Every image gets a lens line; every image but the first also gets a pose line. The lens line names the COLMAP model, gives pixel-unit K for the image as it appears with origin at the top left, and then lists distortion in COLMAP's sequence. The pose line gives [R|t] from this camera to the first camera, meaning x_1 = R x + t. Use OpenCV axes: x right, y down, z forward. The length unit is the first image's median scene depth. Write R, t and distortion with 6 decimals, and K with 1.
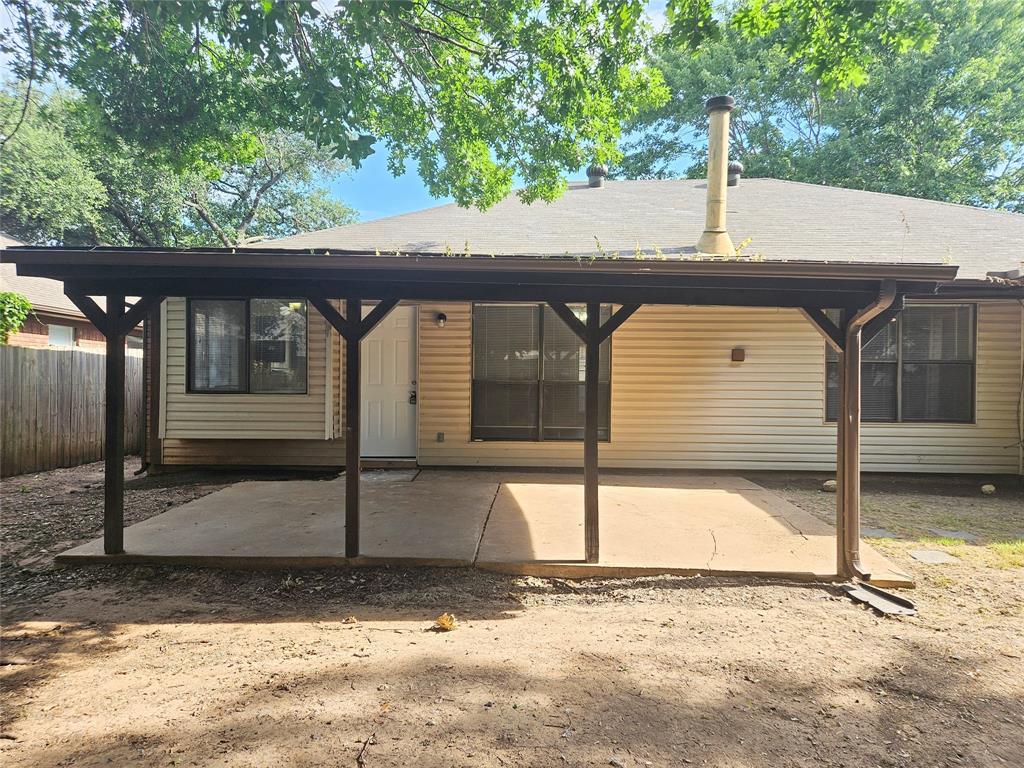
lens RADIAL K [[681.0, 0, 508.6], [0, 681.0, 383.0], [0, 0, 1]] dist [0.030684, -0.003245]
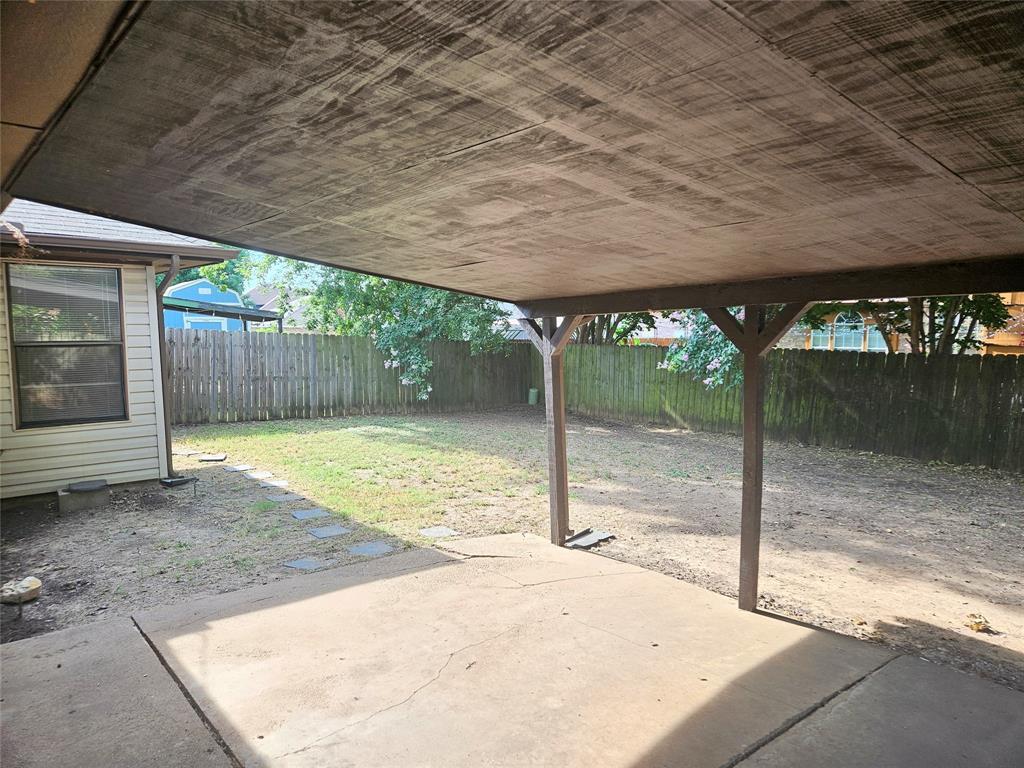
lens RADIAL K [[681.0, 0, 508.6], [0, 681.0, 383.0], [0, 0, 1]] dist [0.030684, -0.003245]
pose [[-0.673858, -0.092990, 0.732986, -0.352618], [-0.023993, 0.994279, 0.104081, -0.140925], [-0.738471, 0.052549, -0.672234, 2.201264]]
